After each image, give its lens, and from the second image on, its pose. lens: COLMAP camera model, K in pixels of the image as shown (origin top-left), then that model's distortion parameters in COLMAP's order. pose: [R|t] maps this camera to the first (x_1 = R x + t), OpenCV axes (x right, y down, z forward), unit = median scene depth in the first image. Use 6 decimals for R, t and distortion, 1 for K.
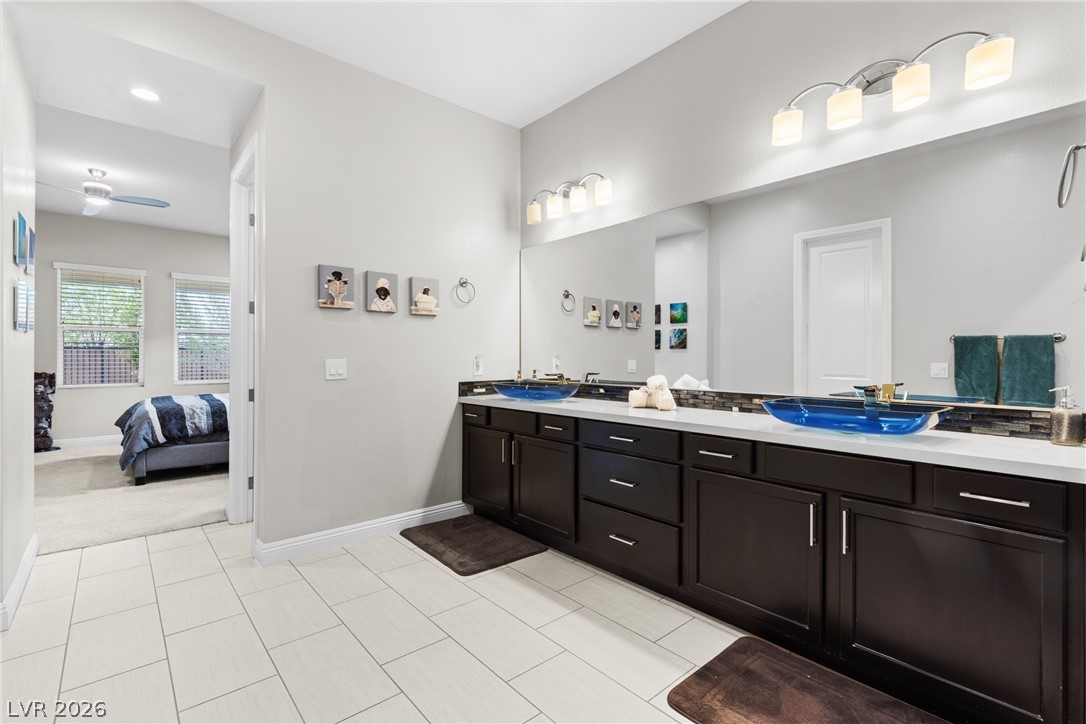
lens RADIAL K [[495.3, 0, 573.0], [0, 495.3, 354.1], [0, 0, 1]] dist [0.003614, 0.000299]
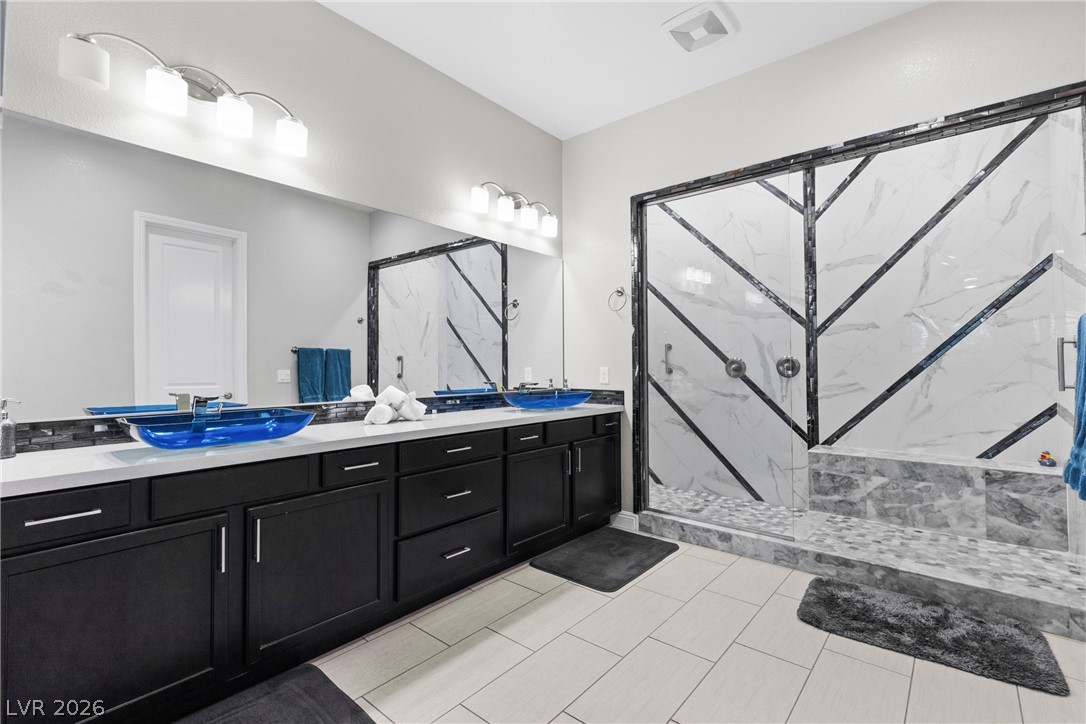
lens RADIAL K [[495.3, 0, 544.6], [0, 495.3, 364.4], [0, 0, 1]] dist [0.003614, 0.000299]
pose [[-0.126810, 0.002747, 0.991923, -0.601907], [-0.005356, 0.999980, -0.003455, 0.004203], [-0.991913, -0.005751, -0.126792, 0.645782]]
